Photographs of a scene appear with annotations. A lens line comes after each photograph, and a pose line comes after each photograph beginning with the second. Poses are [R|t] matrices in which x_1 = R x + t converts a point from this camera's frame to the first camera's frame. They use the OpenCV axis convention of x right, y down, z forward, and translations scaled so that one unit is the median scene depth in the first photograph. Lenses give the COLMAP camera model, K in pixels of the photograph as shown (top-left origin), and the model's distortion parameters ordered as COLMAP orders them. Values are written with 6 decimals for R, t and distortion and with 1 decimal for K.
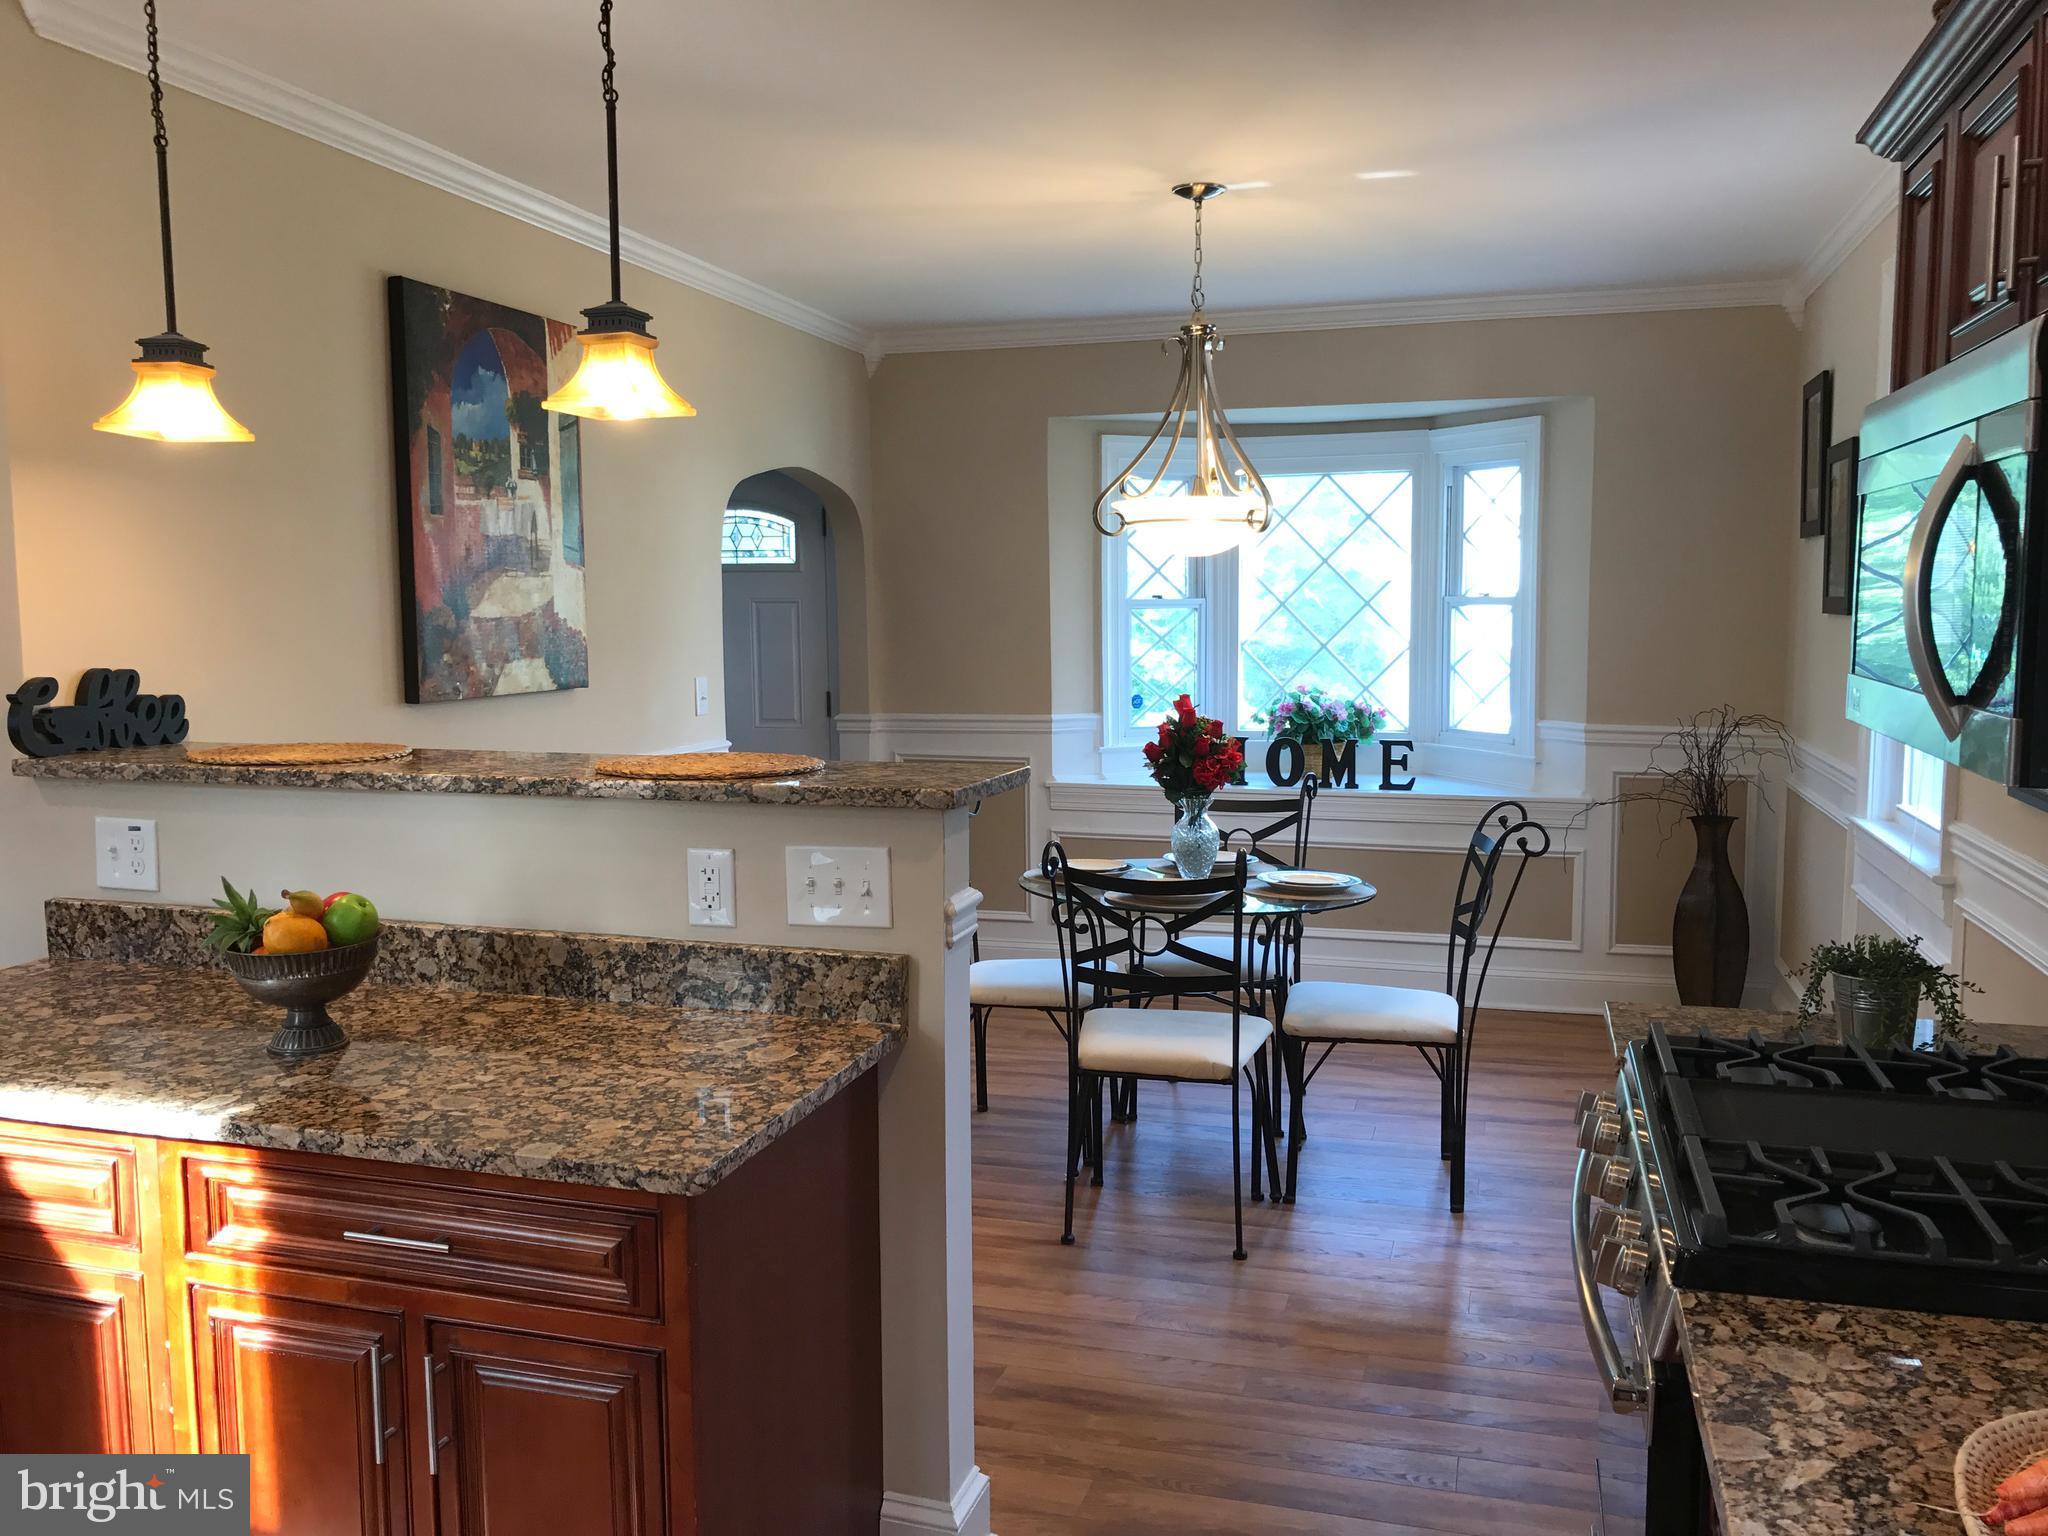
lens RADIAL K [[1687.6, 0, 1025.4], [0, 1687.6, 757.6], [0, 0, 1]] dist [0.040015, -0.058079]
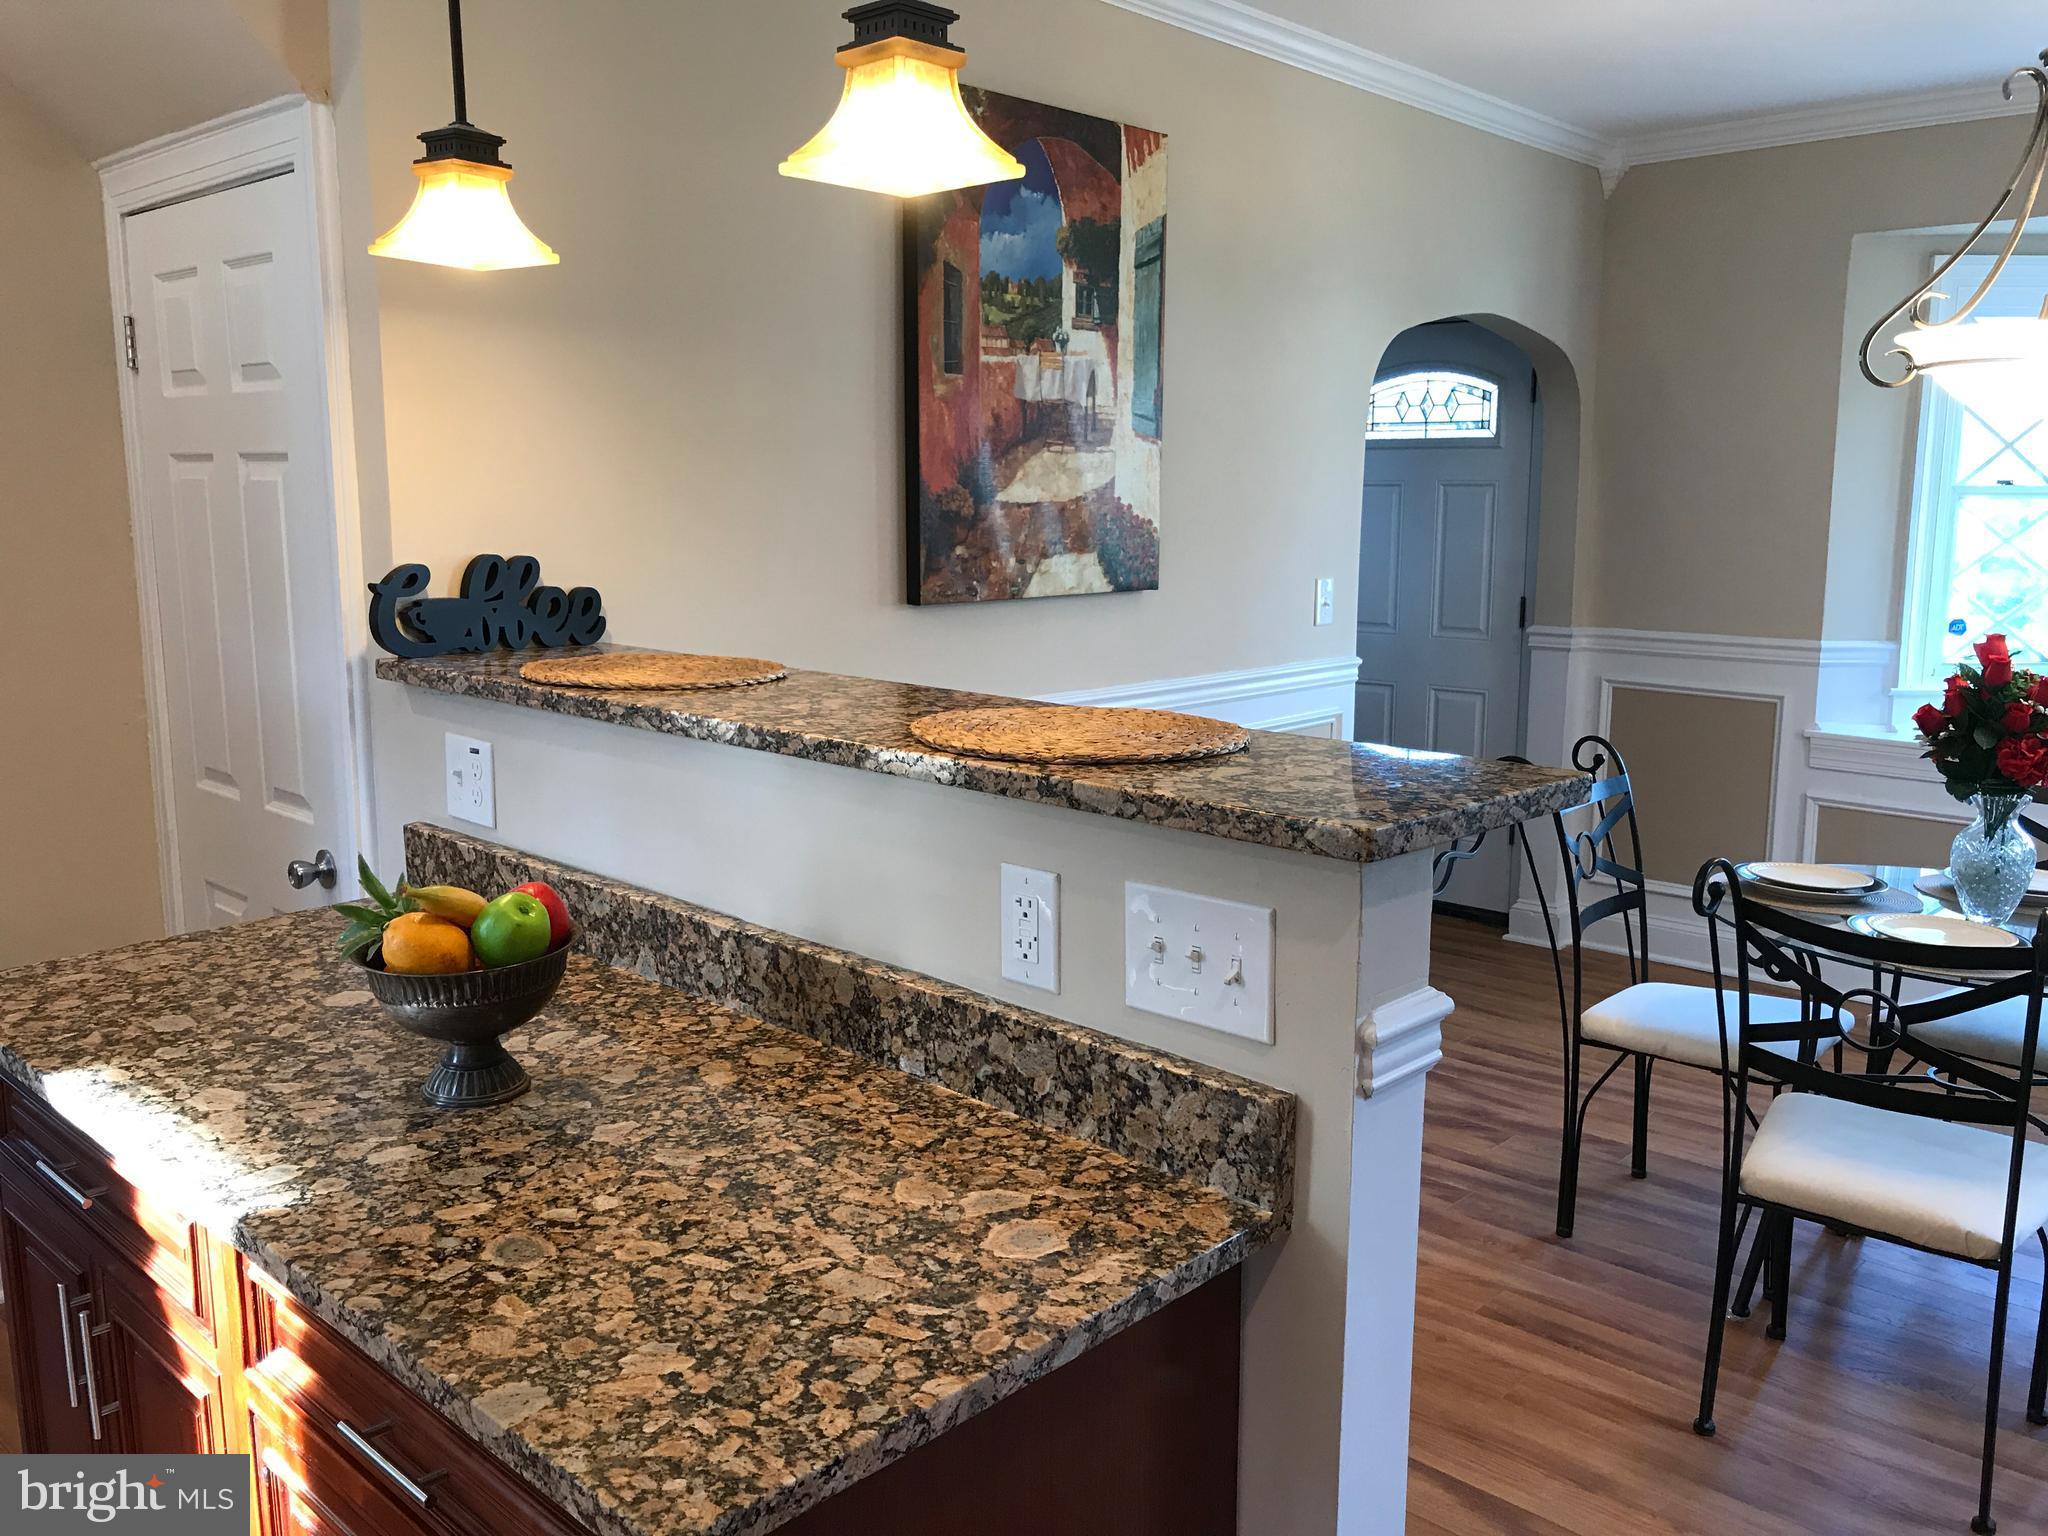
lens RADIAL K [[1687.6, 0, 1025.4], [0, 1687.6, 757.6], [0, 0, 1]] dist [0.040015, -0.058079]
pose [[0.893515, 0.082823, -0.441328, 0.058234], [-0.052731, 0.995396, 0.080043, -0.025173], [0.445926, -0.048248, 0.893769, 0.269314]]
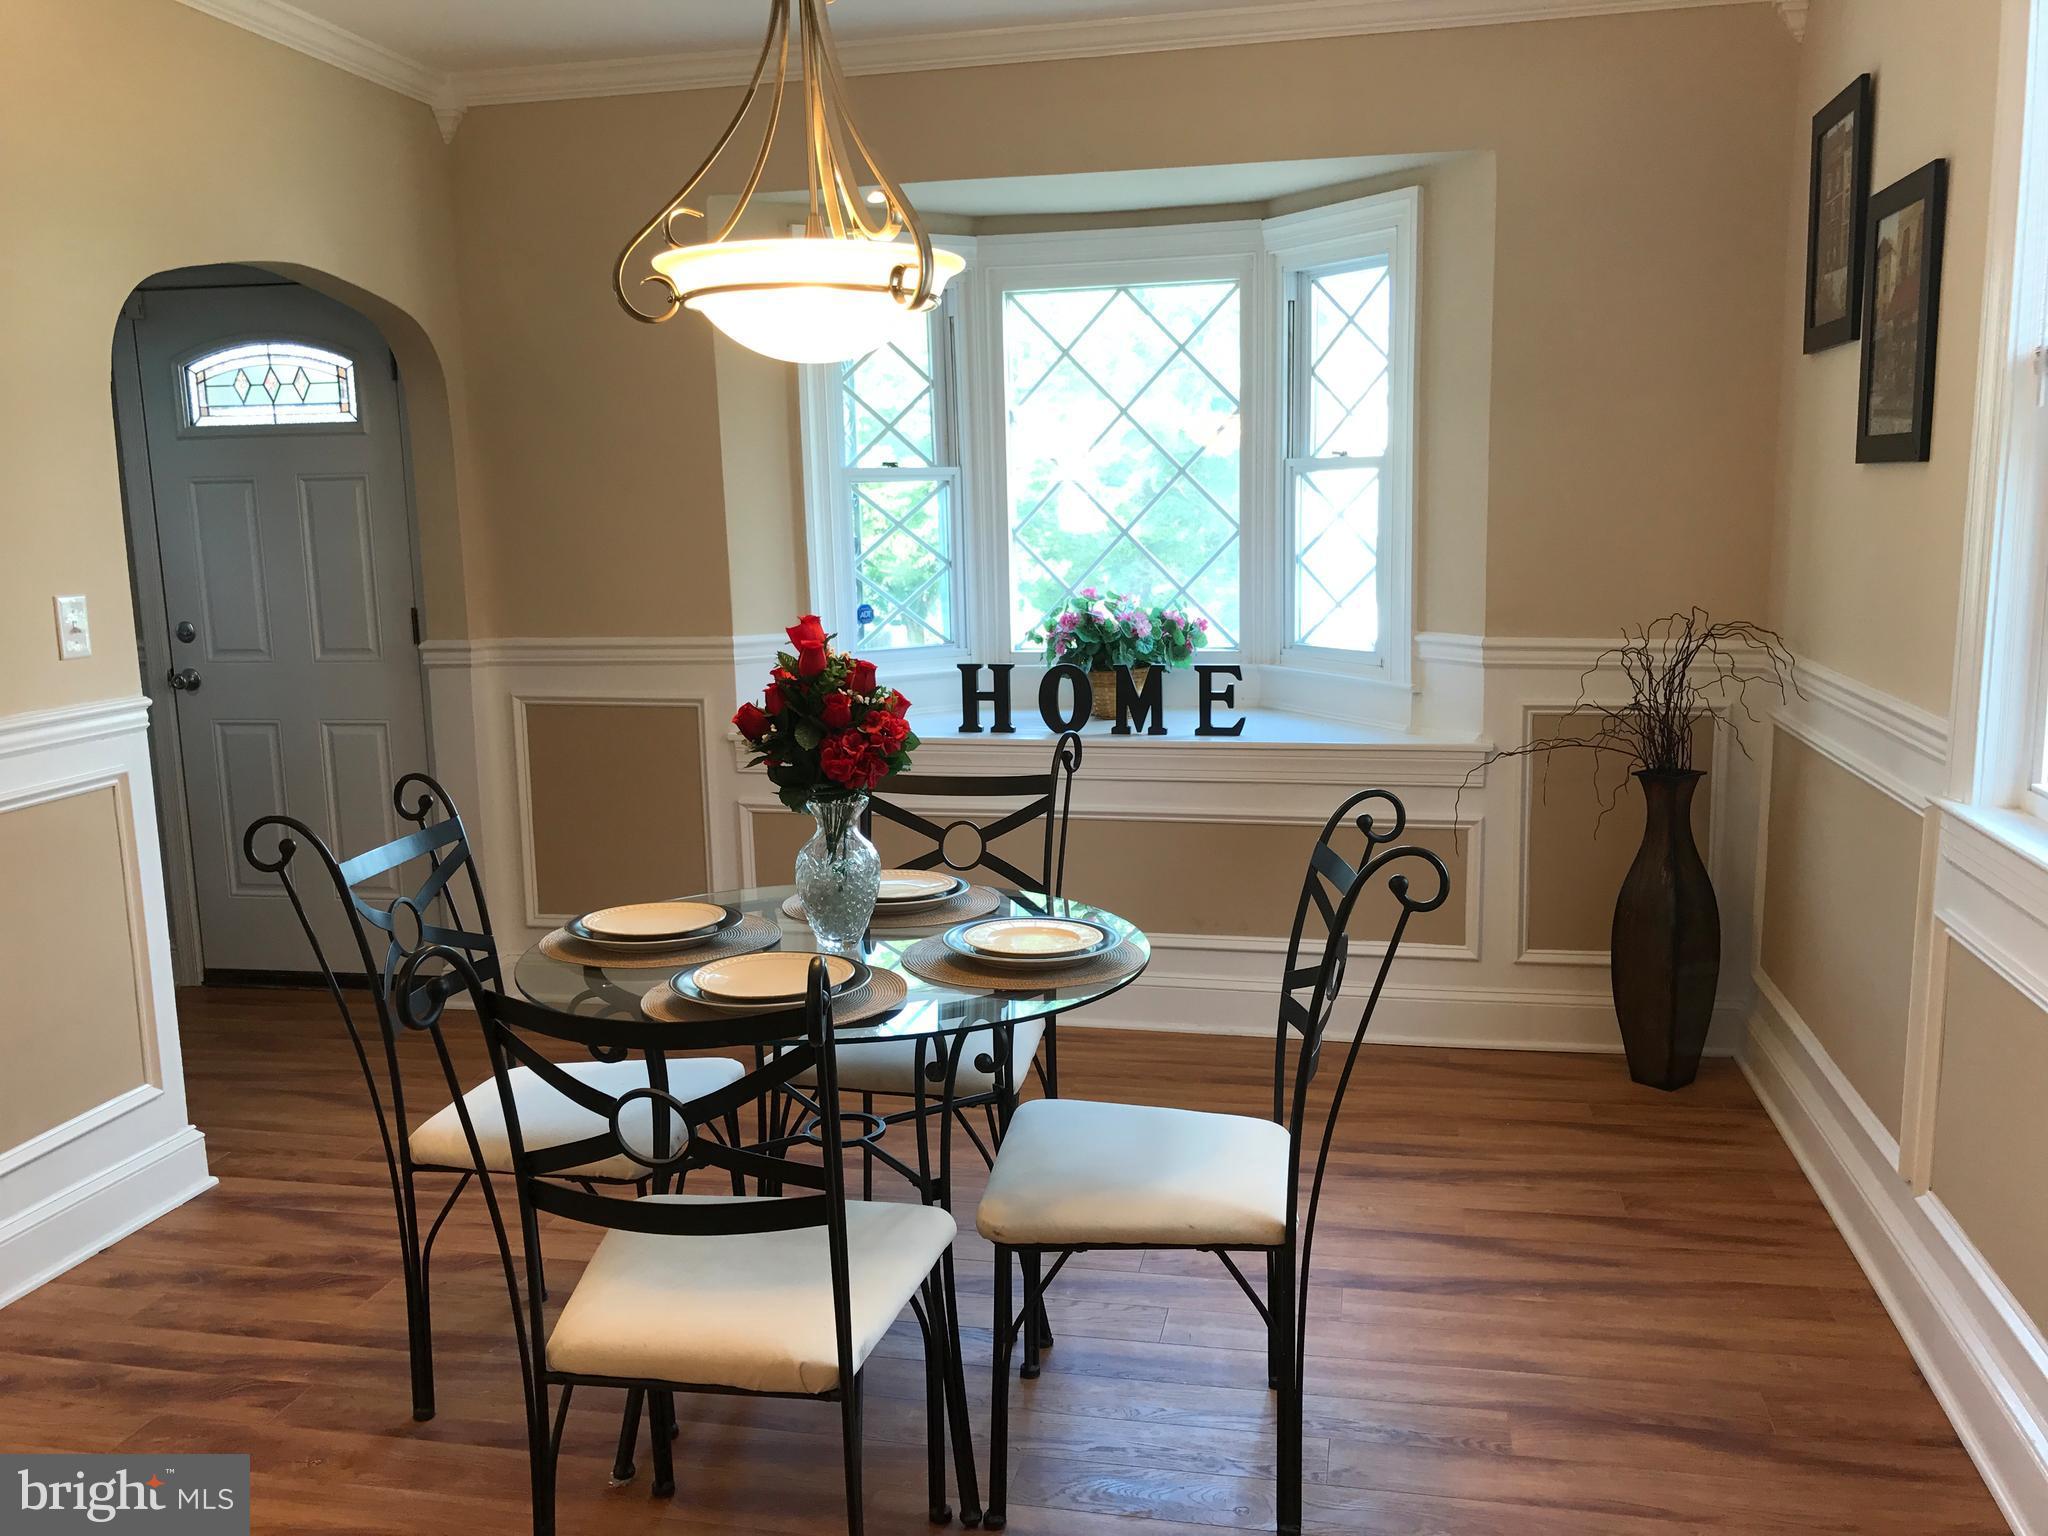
lens RADIAL K [[1674.4, 0, 1024.0], [0, 1674.4, 768.0], [0, 0, 1]] dist [0.034386, -0.005853]
pose [[0.997211, -0.026473, 0.069774, 0.137437], [0.021685, 0.997414, 0.068514, -0.026066], [-0.071408, -0.066810, 0.995207, 0.478563]]
